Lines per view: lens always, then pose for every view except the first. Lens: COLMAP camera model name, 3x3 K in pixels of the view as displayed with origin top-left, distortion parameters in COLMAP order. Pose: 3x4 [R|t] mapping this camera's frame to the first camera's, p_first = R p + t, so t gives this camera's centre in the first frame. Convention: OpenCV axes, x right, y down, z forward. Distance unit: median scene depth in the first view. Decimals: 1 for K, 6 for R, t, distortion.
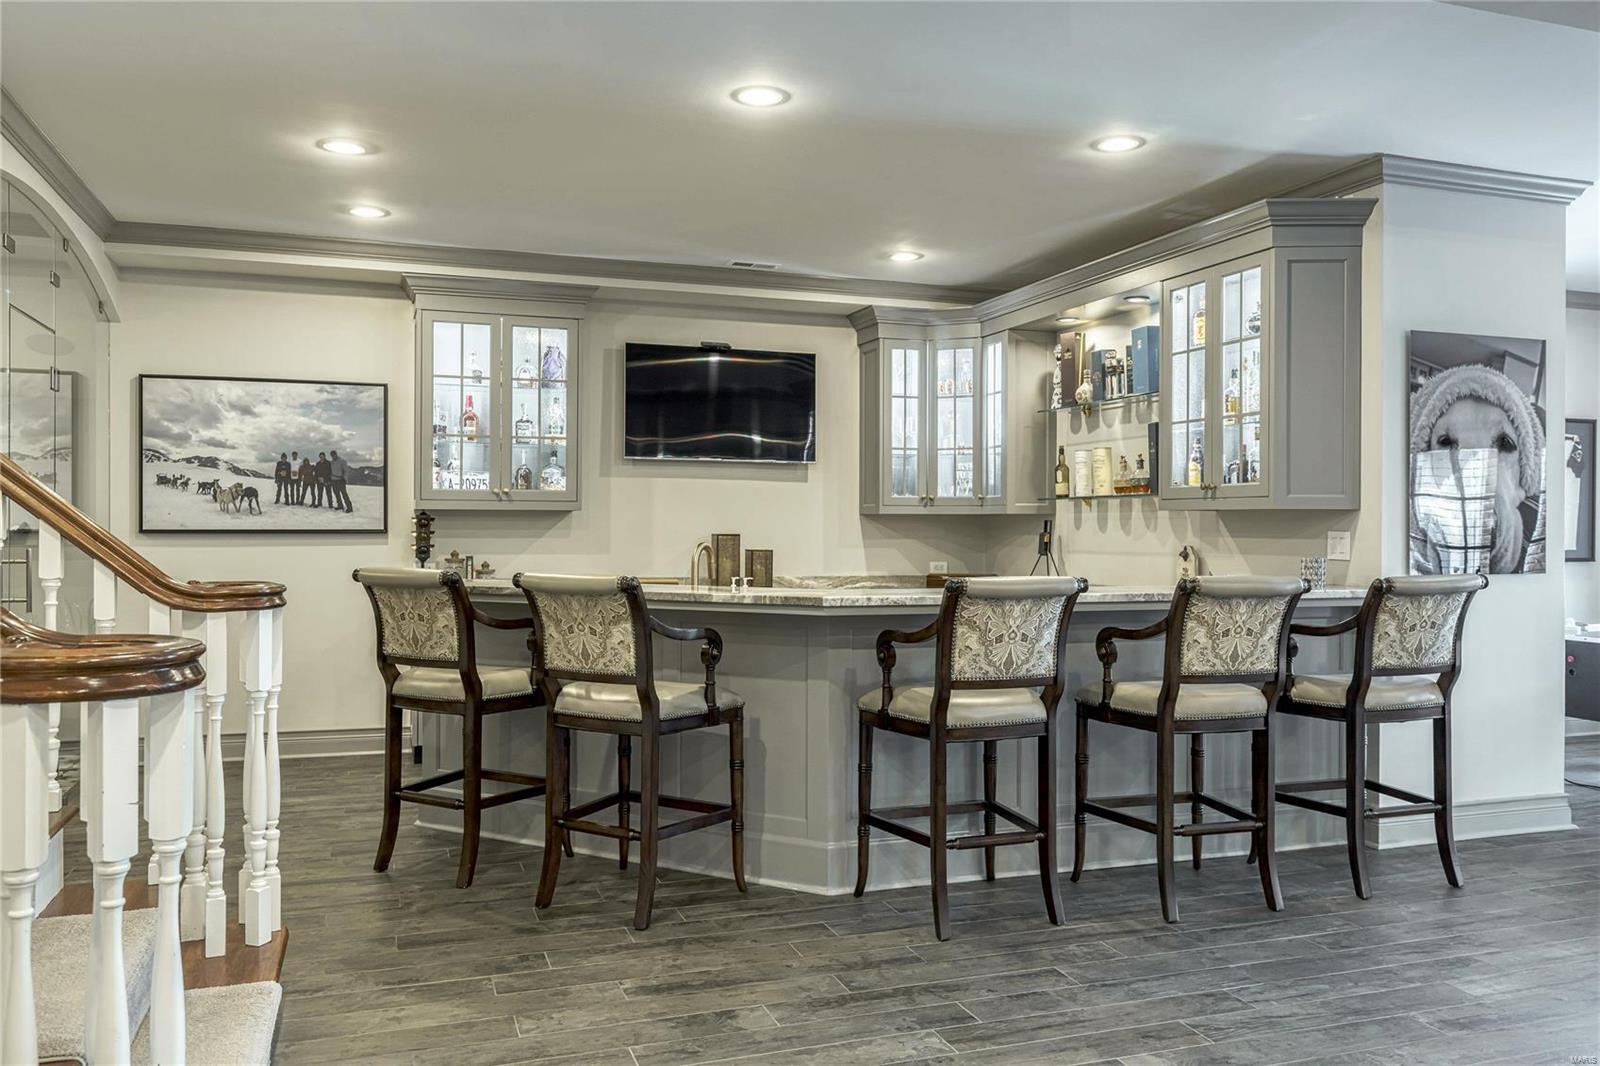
lens RADIAL K [[1239.6, 0, 800.6], [0, 1239.6, 532.2], [0, 0, 1]] dist [0.002036, 0.000496]
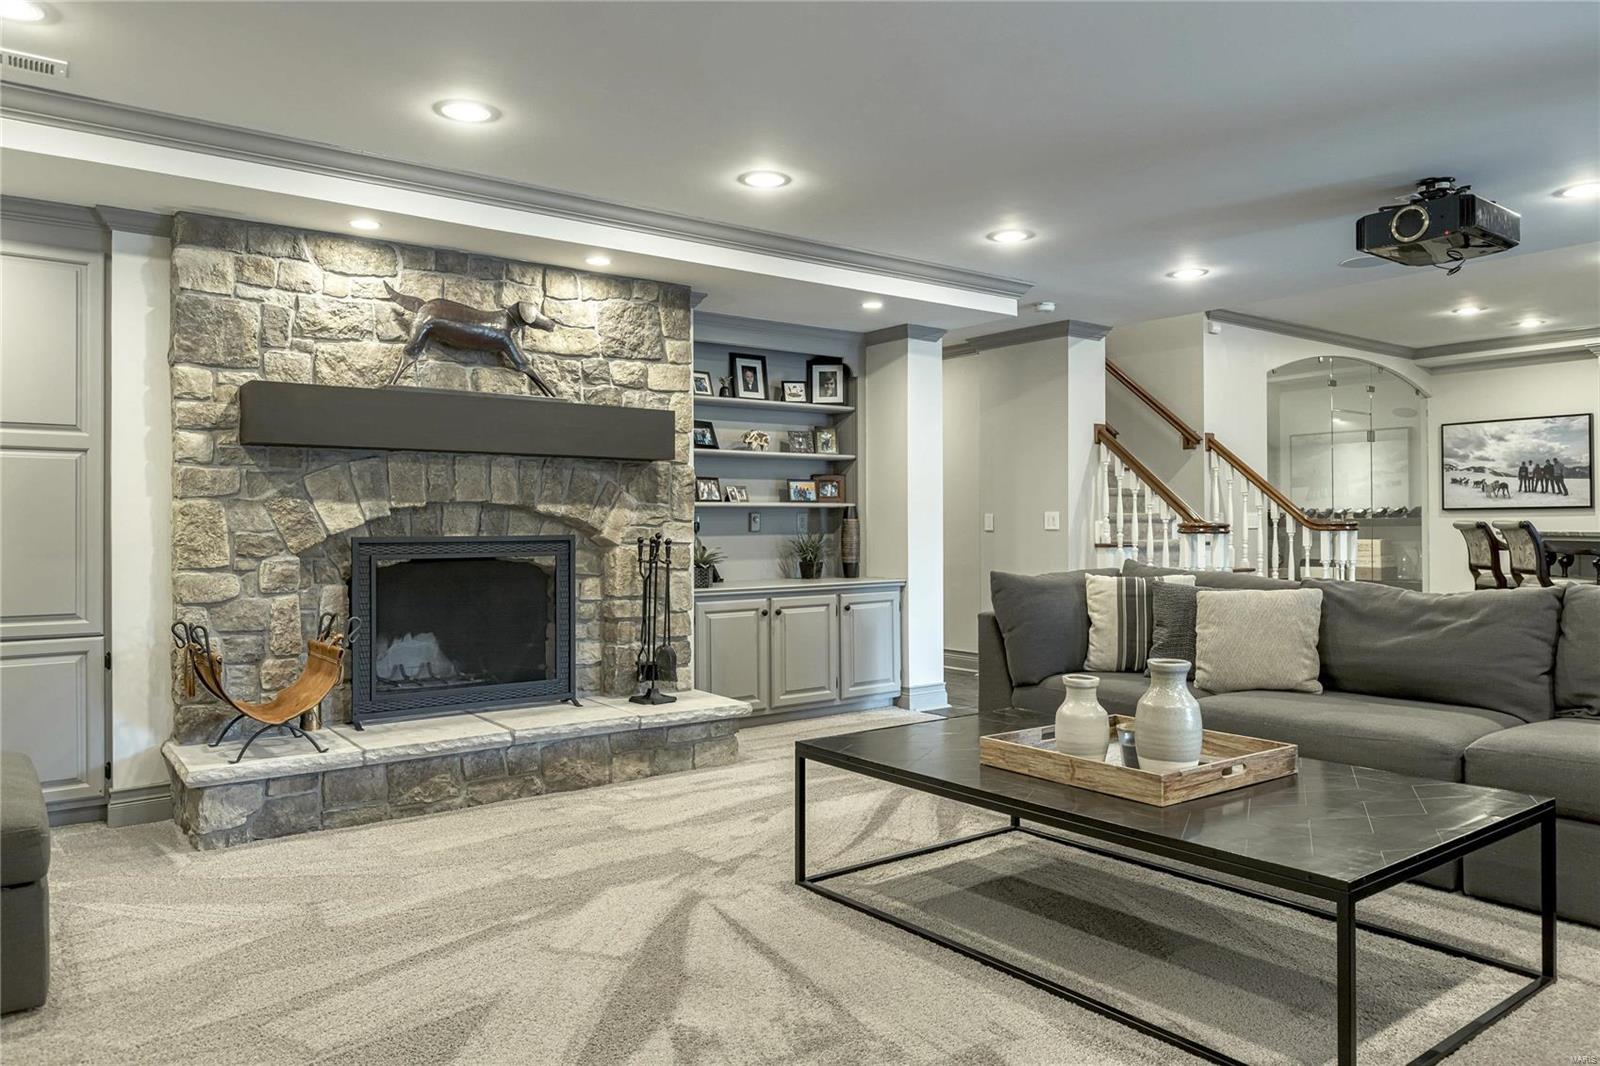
lens RADIAL K [[1117.0, 0, 800.5], [0, 1117.0, 530.9], [0, 0, 1]] dist [-0.009808, -0.002275]
pose [[0.316503, -0.003705, -0.948584, 0.714194], [0.000348, 0.999993, -0.003789, 0.036265], [0.948591, 0.000869, 0.316502, -0.416326]]
